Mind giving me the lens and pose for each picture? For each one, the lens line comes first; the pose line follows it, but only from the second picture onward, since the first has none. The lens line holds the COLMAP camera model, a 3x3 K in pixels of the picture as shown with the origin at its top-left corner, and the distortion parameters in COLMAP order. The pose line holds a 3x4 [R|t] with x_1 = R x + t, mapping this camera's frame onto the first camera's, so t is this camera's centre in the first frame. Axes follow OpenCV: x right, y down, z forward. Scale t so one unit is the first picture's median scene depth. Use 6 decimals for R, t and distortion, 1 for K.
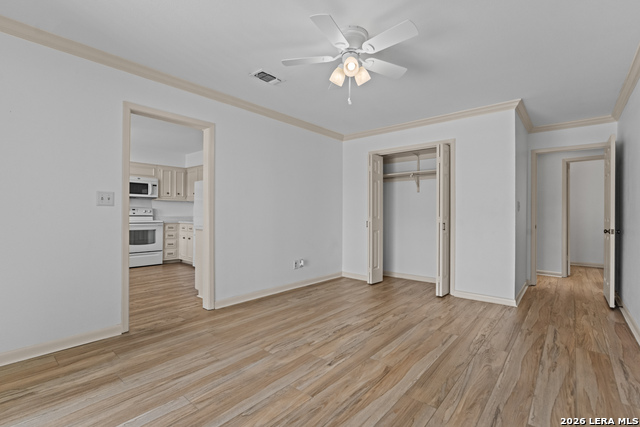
lens RADIAL K [[289.3, 0, 322.0], [0, 289.3, 210.7], [0, 0, 1]] dist [-0.009184, 0.001120]
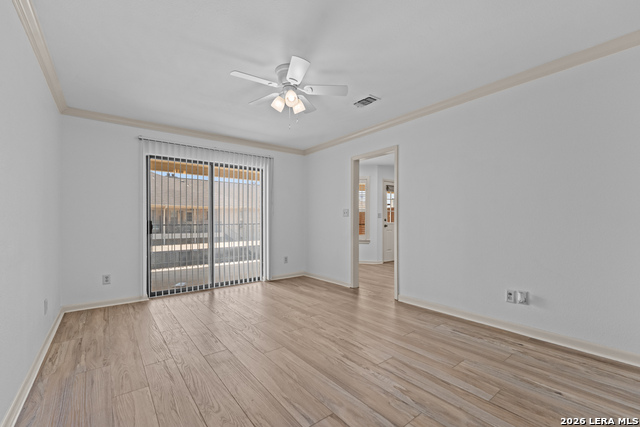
lens RADIAL K [[274.7, 0, 324.1], [0, 274.7, 217.7], [0, 0, 1]] dist [0.000362, -0.001033]
pose [[-0.171355, -0.009397, -0.985165, 0.426524], [0.009324, 0.999894, -0.011159, 0.004064], [0.985165, -0.011098, -0.171249, 0.473886]]
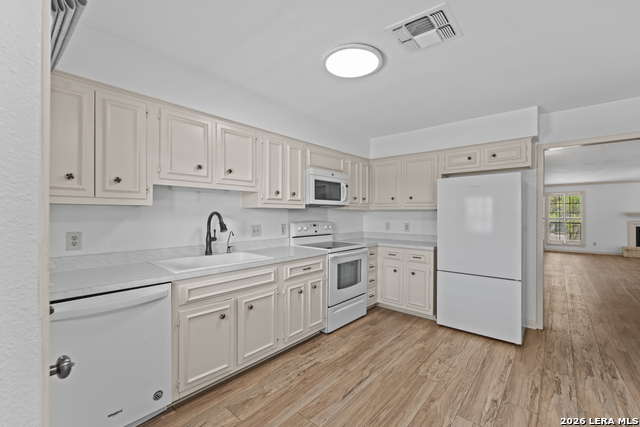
lens RADIAL K [[274.7, 0, 321.0], [0, 274.7, 213.2], [0, 0, 1]] dist [0.000362, -0.001033]
pose [[0.999849, -0.001352, -0.017327, -0.645262], [0.001496, 0.999965, 0.008289, -0.035284], [0.017315, -0.008314, 0.999816, 0.425091]]
